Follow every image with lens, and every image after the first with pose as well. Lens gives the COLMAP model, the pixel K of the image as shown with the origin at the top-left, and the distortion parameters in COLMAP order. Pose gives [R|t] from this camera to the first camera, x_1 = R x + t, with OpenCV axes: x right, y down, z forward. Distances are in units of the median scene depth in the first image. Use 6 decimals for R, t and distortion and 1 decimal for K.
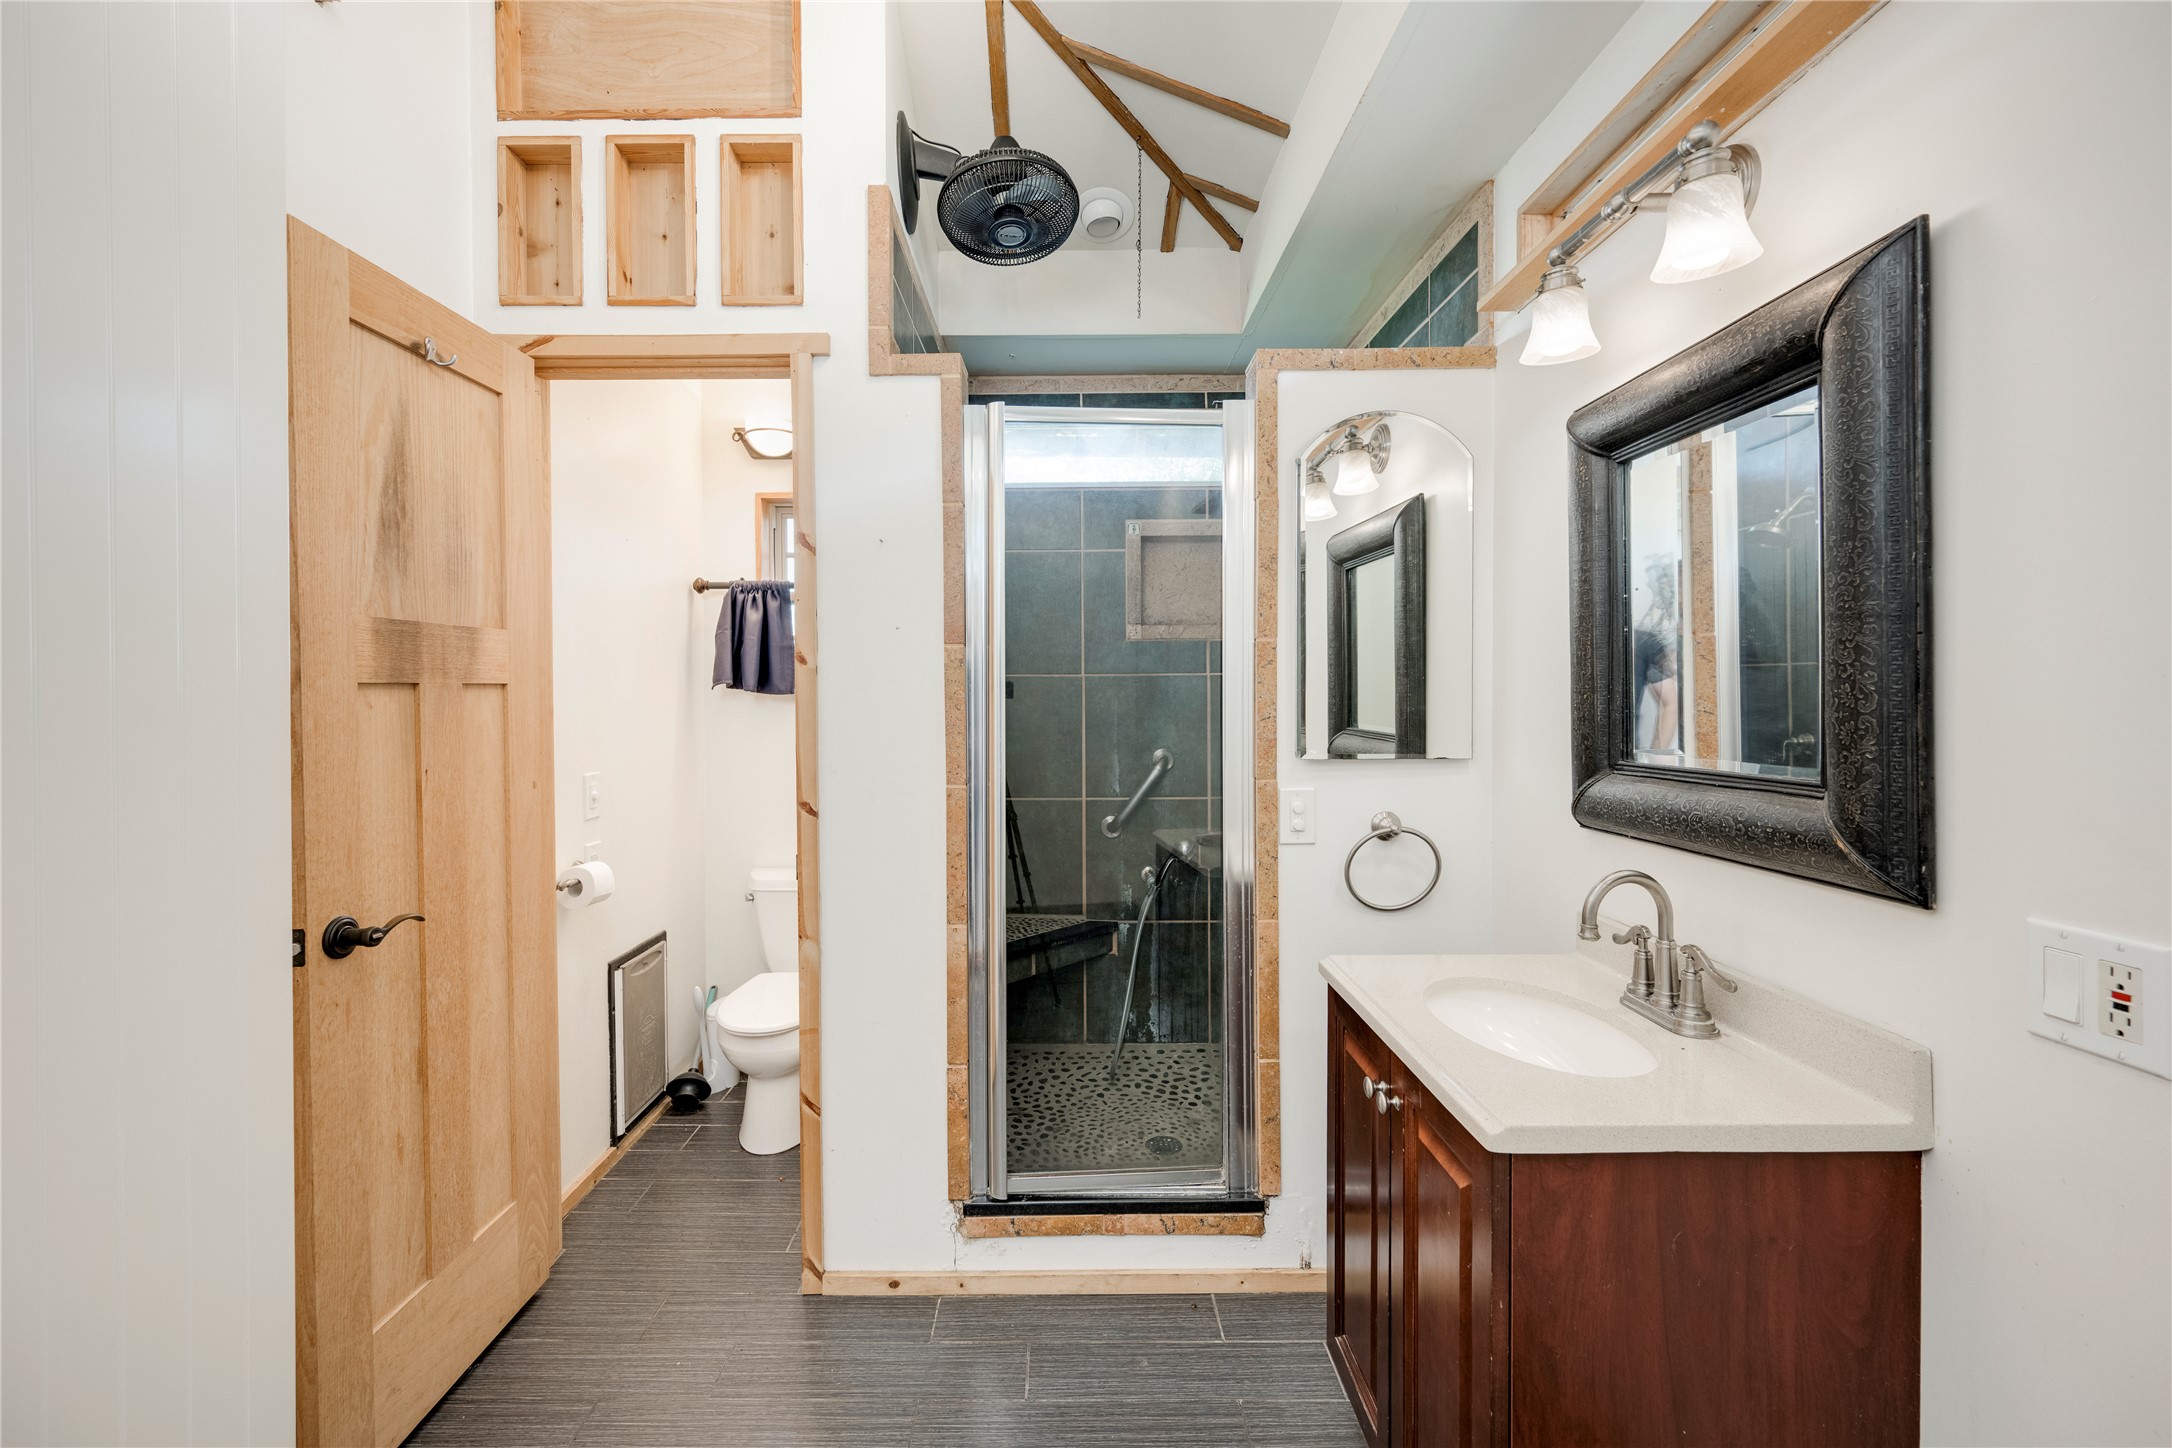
lens RADIAL K [[875.2, 0, 1078.3], [0, 875.2, 692.7], [0, 0, 1]] dist [0.001082, 0.000021]
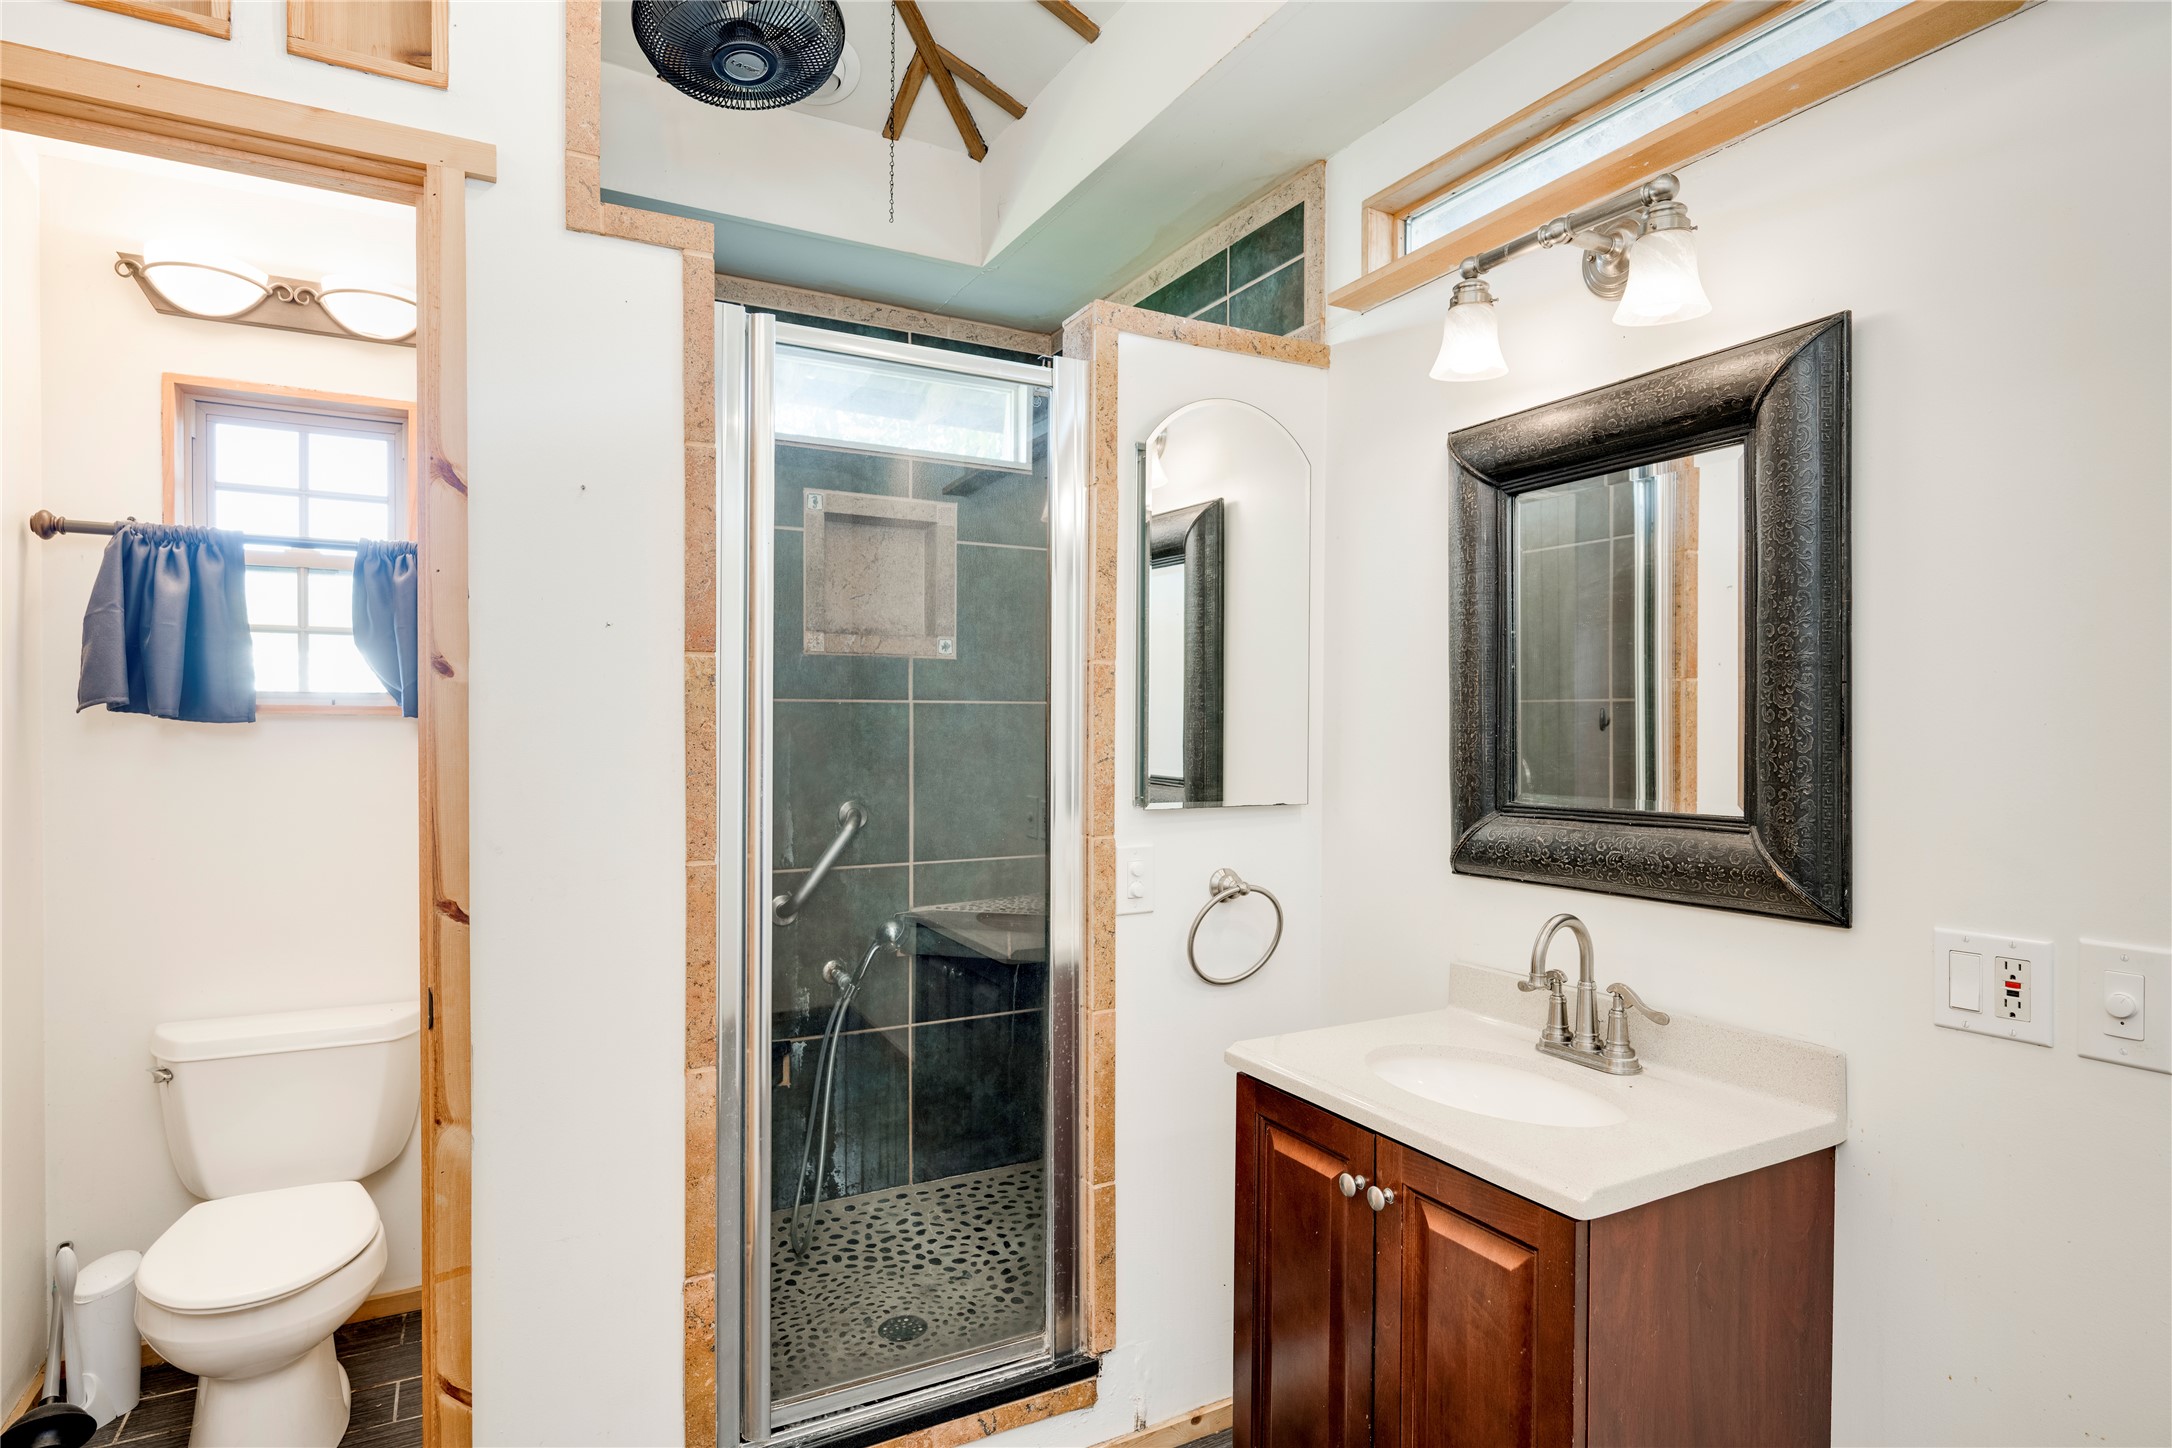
lens RADIAL K [[1132.7, 0, 1086.0], [0, 1132.7, 724.0], [0, 0, 1]] dist [-0.001841, -0.000203]
pose [[0.881926, 0.009297, 0.471297, -0.290229], [-0.009239, 0.999954, -0.002437, -0.001030], [-0.471298, -0.002205, 0.881971, 0.089484]]
